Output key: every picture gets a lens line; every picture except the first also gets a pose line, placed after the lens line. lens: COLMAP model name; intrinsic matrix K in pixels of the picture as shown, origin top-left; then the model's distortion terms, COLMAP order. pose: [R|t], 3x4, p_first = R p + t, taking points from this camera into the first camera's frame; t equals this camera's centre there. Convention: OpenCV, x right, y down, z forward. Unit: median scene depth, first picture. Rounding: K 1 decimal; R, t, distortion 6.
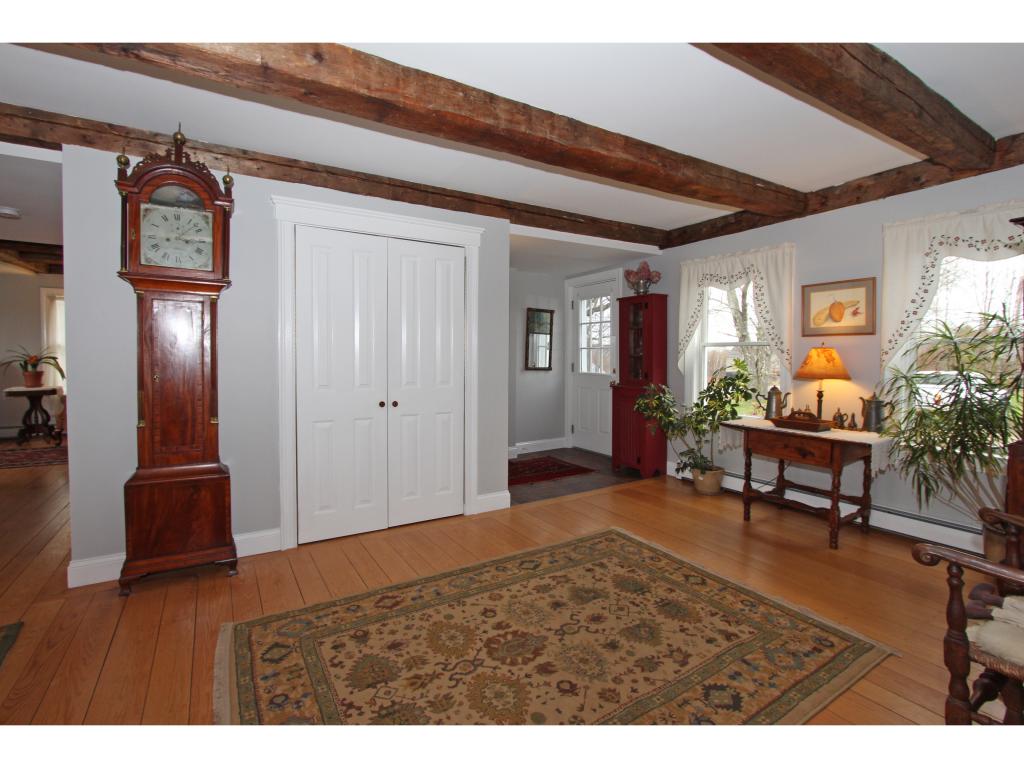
lens RADIAL K [[479.1, 0, 512.7], [0, 479.1, 374.2], [0, 0, 1]] dist [-0.021472, 0.000947]
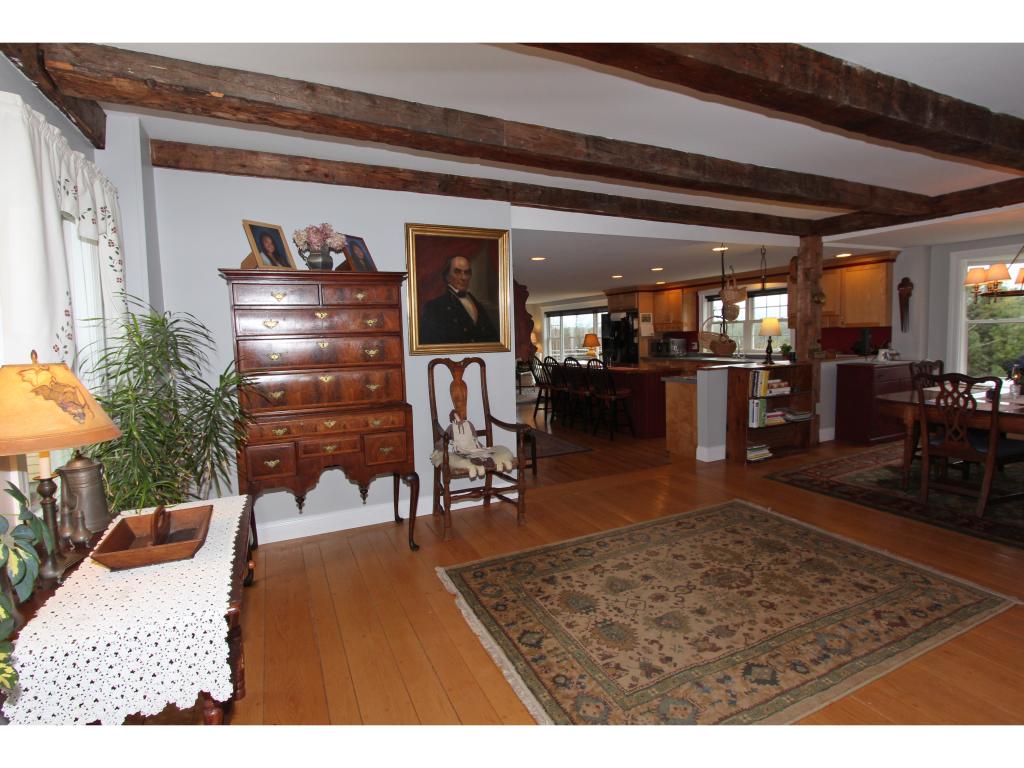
lens RADIAL K [[504.6, 0, 509.8], [0, 504.6, 373.9], [0, 0, 1]] dist [-0.020297, 0.000228]
pose [[-0.990943, 0.012741, 0.133680, 0.321407], [0.028864, 0.992430, 0.119373, -0.121397], [-0.131147, 0.122150, -0.983809, 1.915028]]
